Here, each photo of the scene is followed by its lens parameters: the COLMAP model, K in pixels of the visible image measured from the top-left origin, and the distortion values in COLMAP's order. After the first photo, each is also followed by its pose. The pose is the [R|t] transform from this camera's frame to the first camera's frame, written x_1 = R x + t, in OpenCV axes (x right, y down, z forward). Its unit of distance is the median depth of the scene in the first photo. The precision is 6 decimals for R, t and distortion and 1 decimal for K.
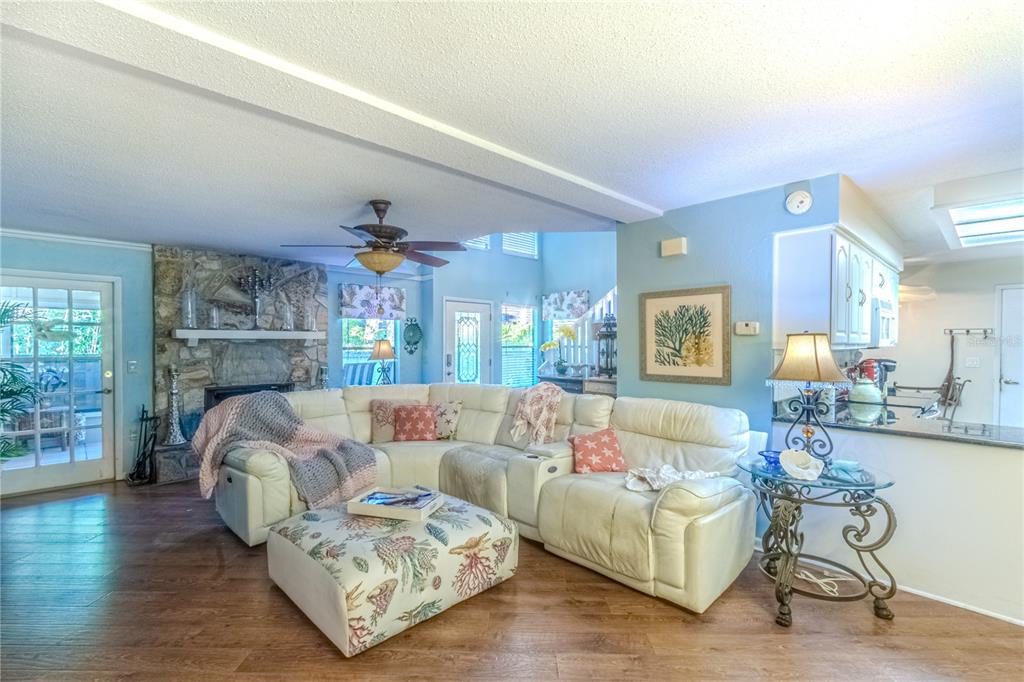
lens RADIAL K [[466.1, 0, 510.1], [0, 466.1, 344.5], [0, 0, 1]] dist [0.005567, -0.000540]
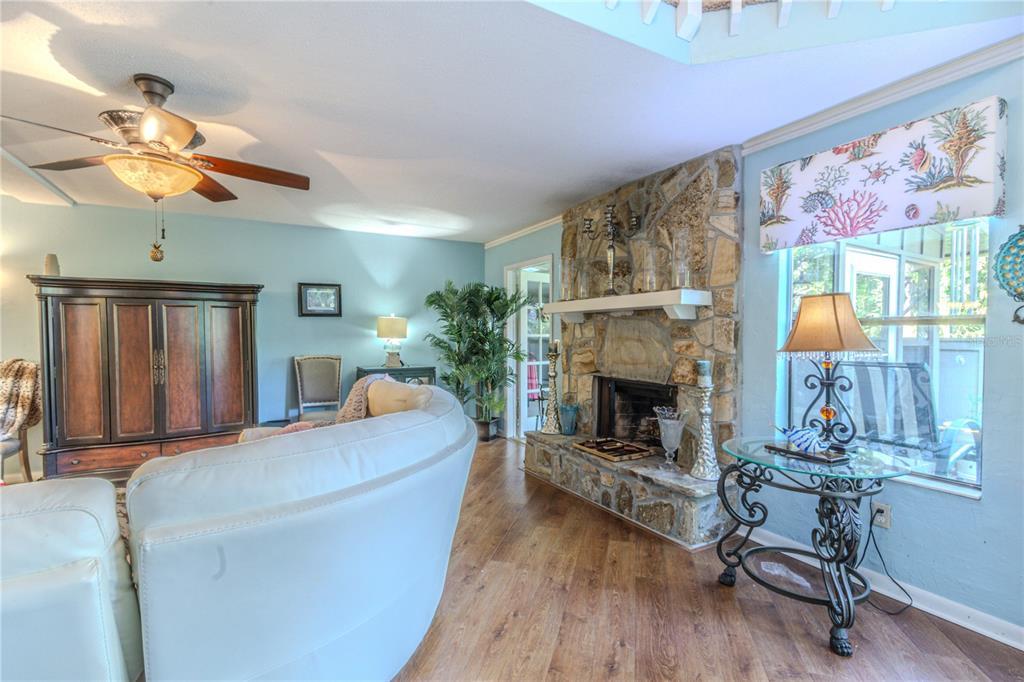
lens RADIAL K [[466.1, 0, 510.3], [0, 466.1, 344.7], [0, 0, 1]] dist [0.005567, -0.000540]
pose [[-0.250810, 0.020582, -0.967817, 0.129505], [-0.003302, 0.999750, 0.022117, 0.021551], [0.968031, 0.008743, -0.250680, 0.955314]]
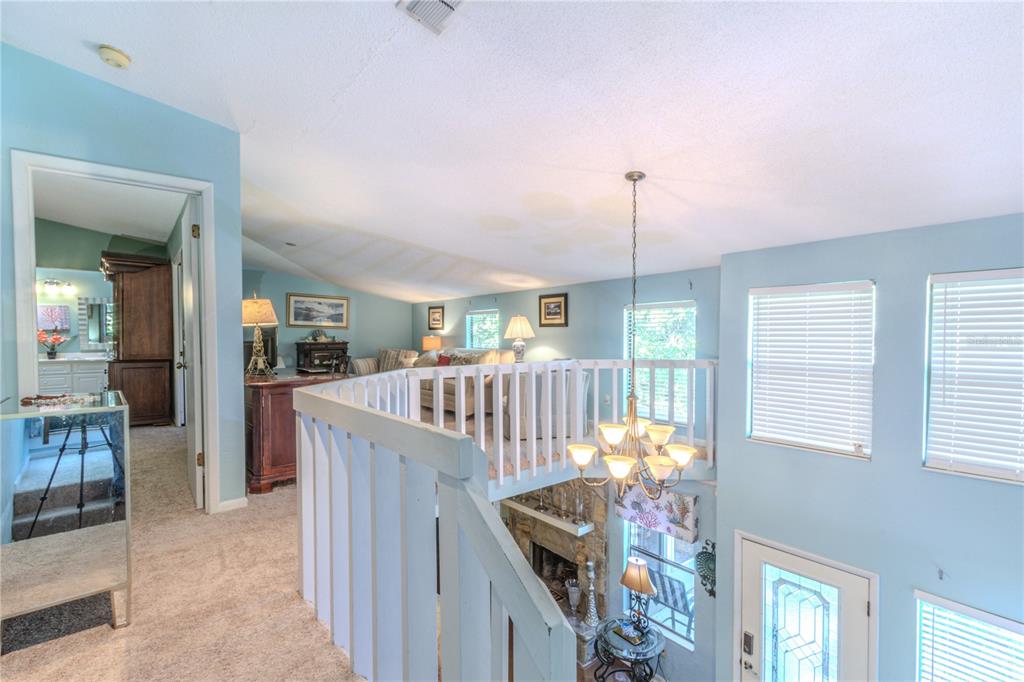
lens RADIAL K [[466.1, 0, 511.4], [0, 466.1, 341.5], [0, 0, 1]] dist [0.005567, -0.000540]
pose [[-0.072737, 0.017685, -0.997194, 0.564949], [0.001720, 0.999844, 0.017606, -0.431436], [0.997350, -0.000435, -0.072756, 0.938865]]
